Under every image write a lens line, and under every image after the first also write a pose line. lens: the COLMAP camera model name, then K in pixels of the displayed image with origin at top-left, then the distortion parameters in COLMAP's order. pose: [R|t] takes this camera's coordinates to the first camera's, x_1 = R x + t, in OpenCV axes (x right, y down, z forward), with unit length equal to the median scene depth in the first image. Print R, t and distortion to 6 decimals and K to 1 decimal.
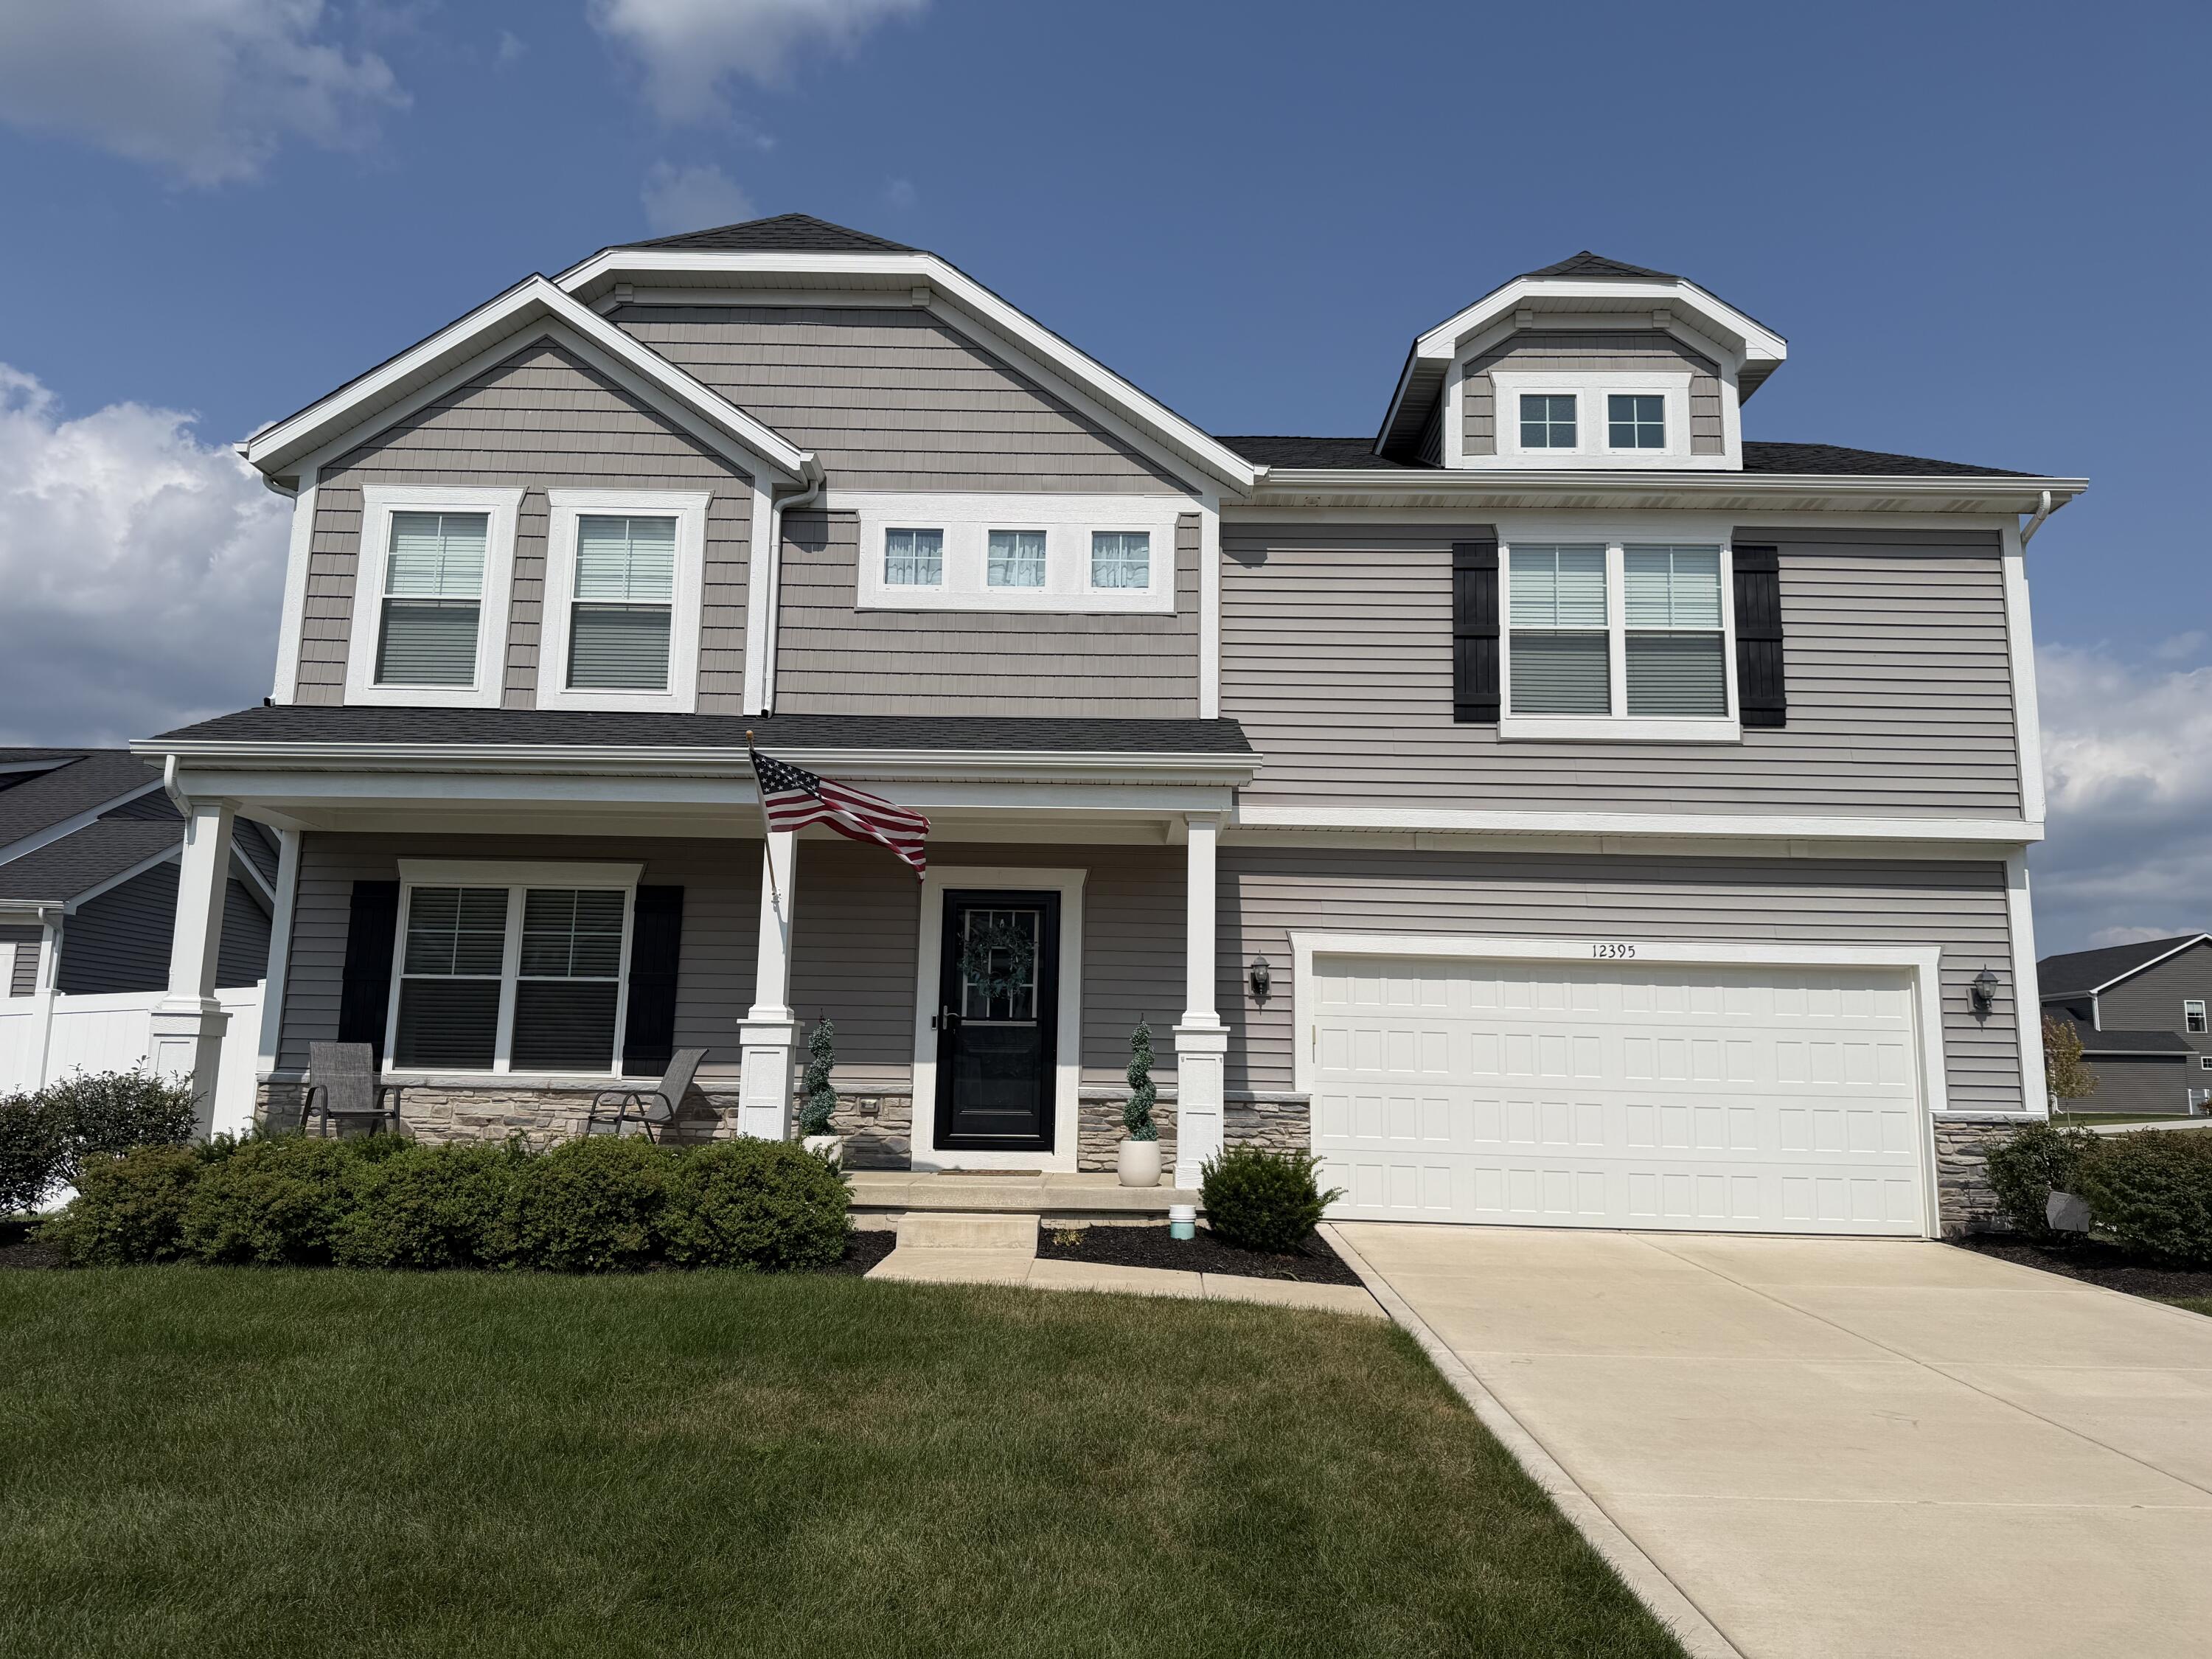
lens RADIAL K [[1512.9, 0, 1106.7], [0, 1512.9, 827.0], [0, 0, 1]] dist [0.094160, -0.007751]
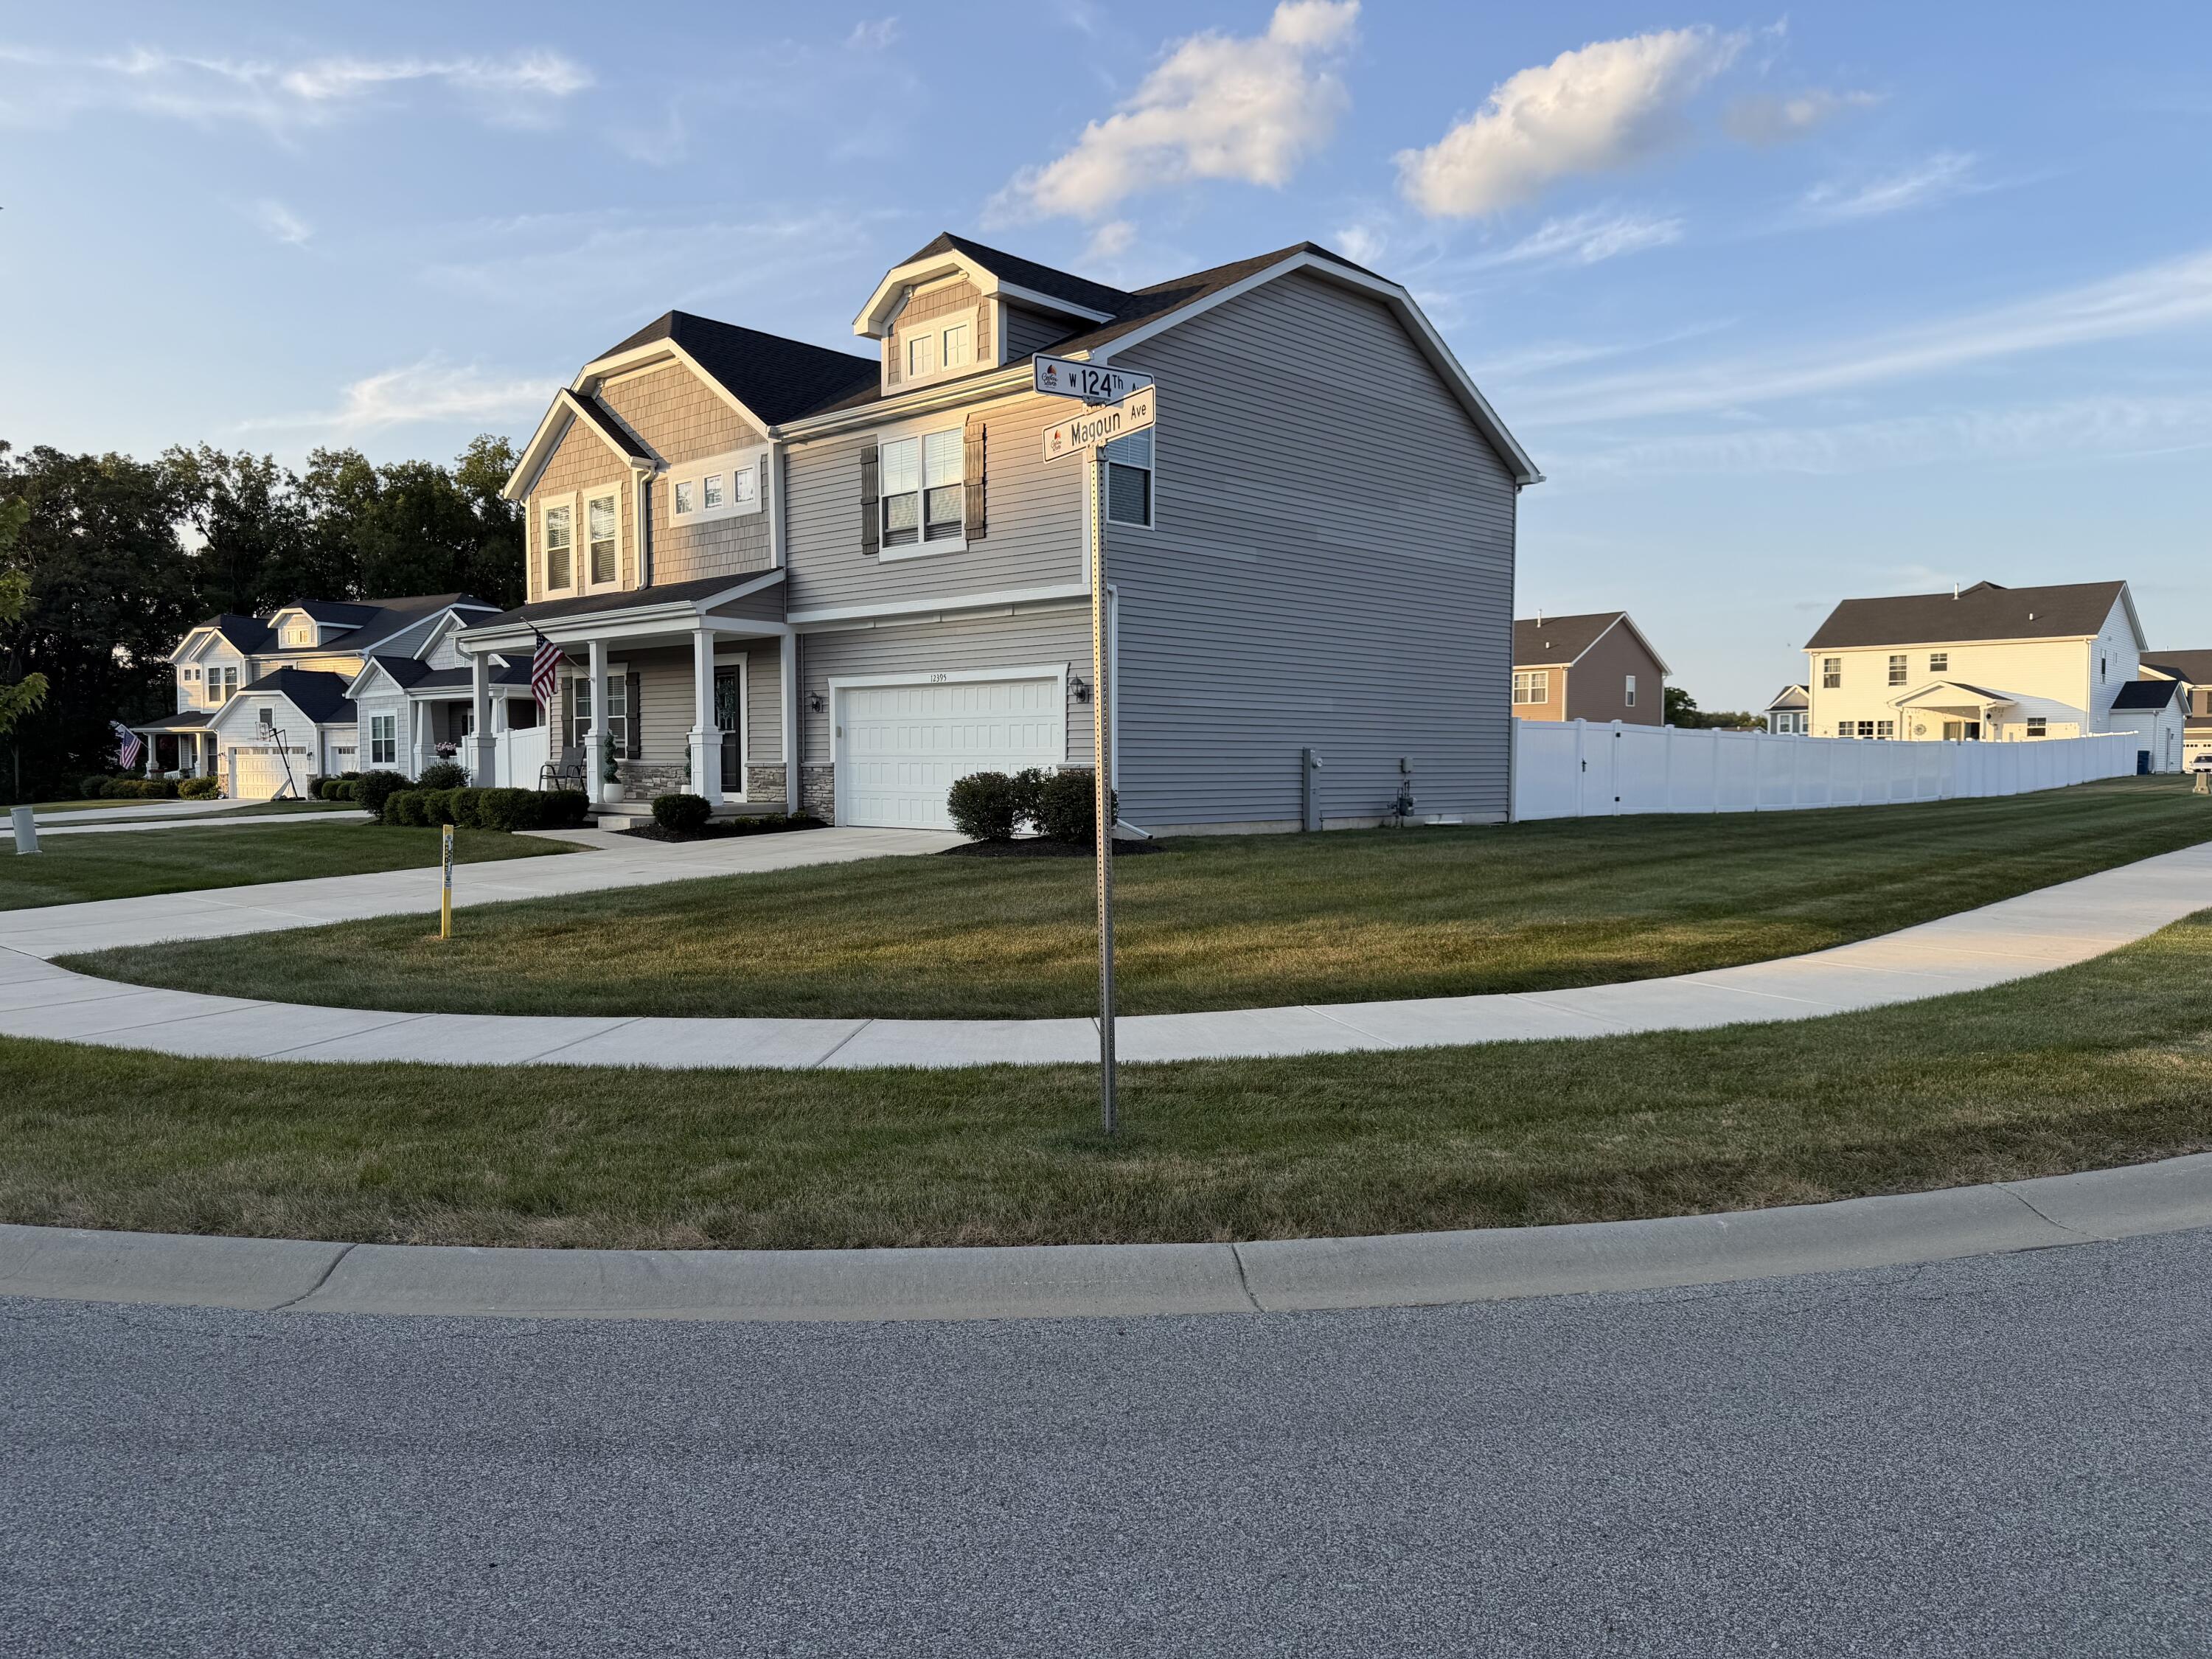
lens RADIAL K [[1512.9, 0, 1104.4], [0, 1512.9, 832.1], [0, 0, 1]] dist [0.094160, -0.007751]
pose [[0.738240, 0.012326, -0.674425, 1.650444], [0.122521, 0.980751, 0.152039, 0.013060], [0.663317, -0.194872, 0.722520, -0.167432]]
